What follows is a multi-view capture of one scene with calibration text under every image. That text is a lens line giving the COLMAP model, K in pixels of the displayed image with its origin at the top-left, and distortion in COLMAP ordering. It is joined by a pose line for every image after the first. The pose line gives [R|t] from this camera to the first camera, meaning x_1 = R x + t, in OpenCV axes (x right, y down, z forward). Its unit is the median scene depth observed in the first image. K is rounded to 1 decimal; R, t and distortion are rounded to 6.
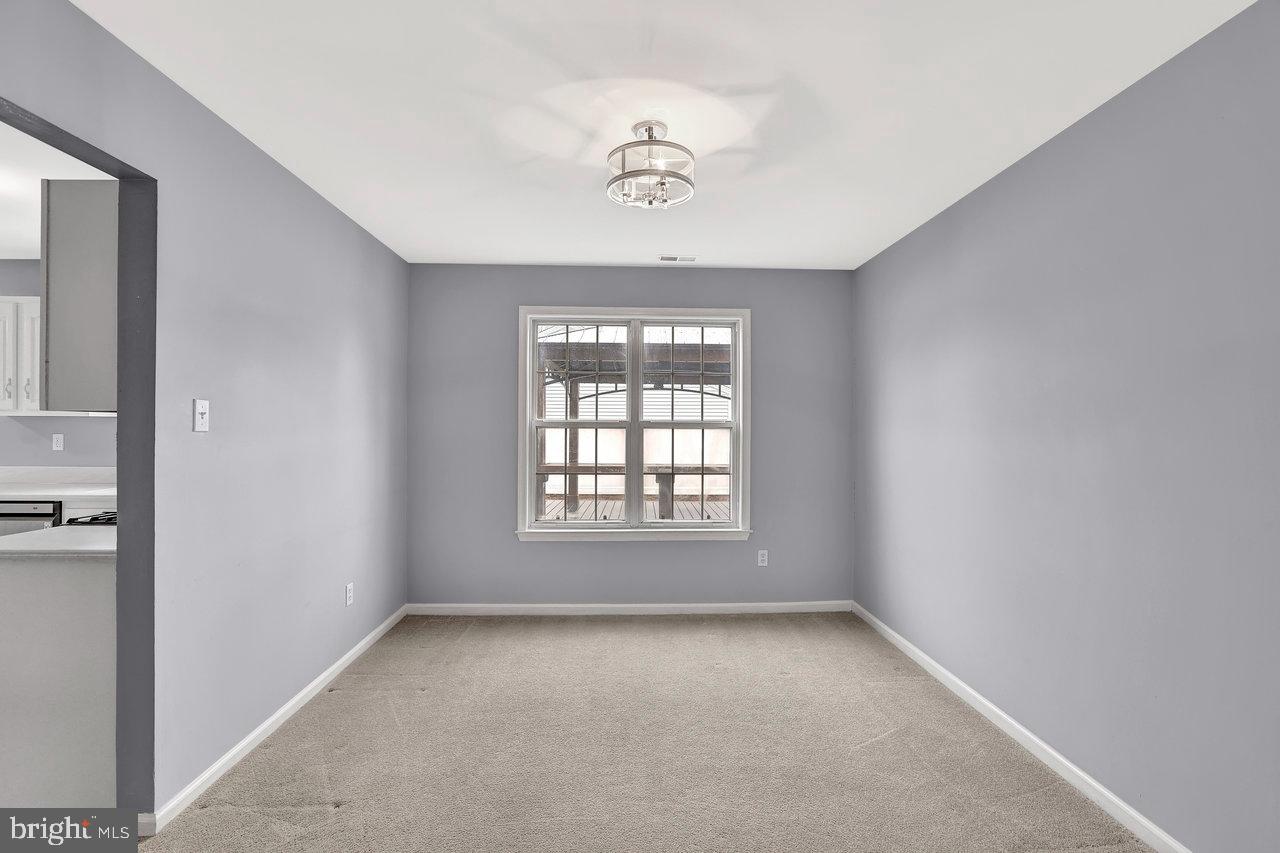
lens RADIAL K [[598.2, 0, 647.7], [0, 598.2, 417.9], [0, 0, 1]] dist [-0.007096, 0.004273]
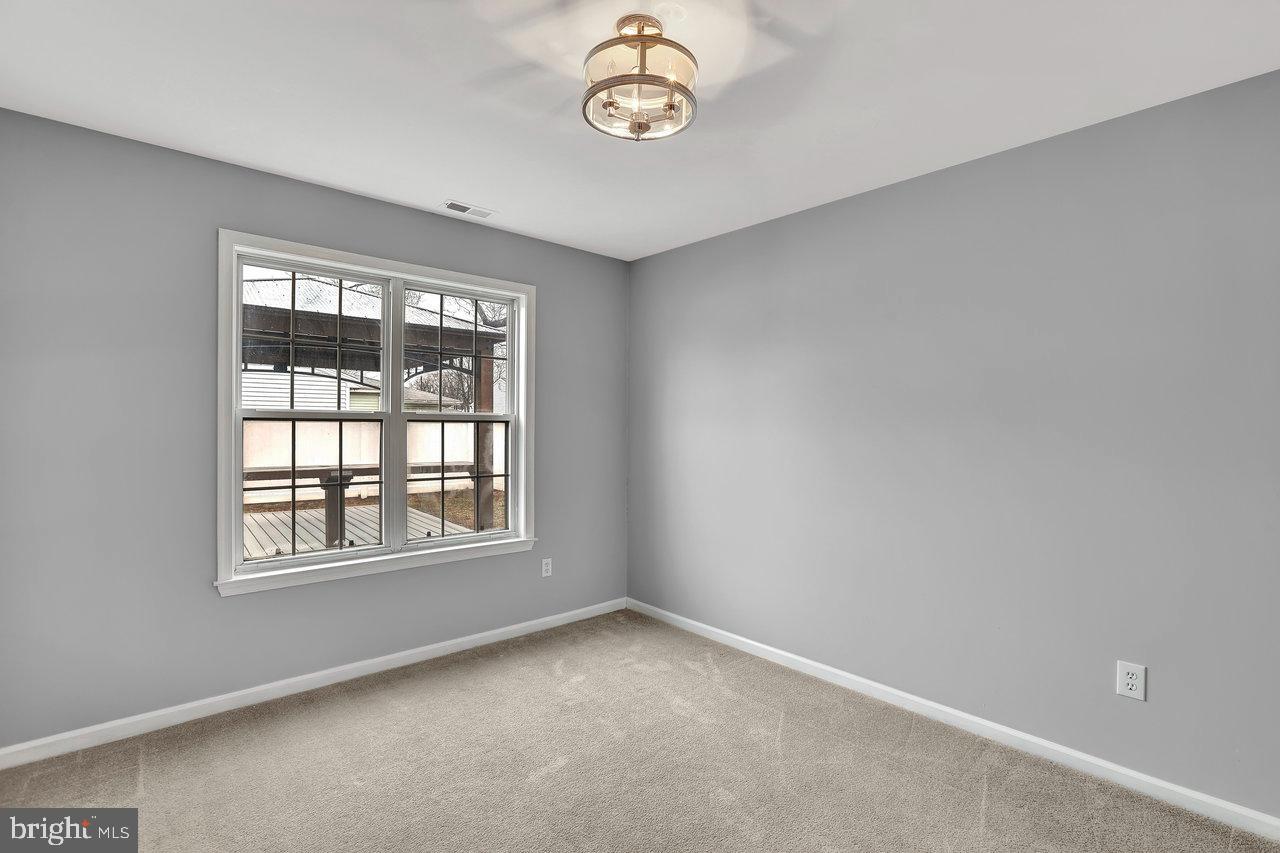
lens RADIAL K [[598.2, 0, 655.6], [0, 598.2, 423.3], [0, 0, 1]] dist [-0.007096, 0.004273]
pose [[0.778769, 0.003057, 0.627304, -0.239095], [-0.015461, 0.999778, 0.014321, 0.003196], [-0.627120, -0.020852, 0.778643, 0.201534]]
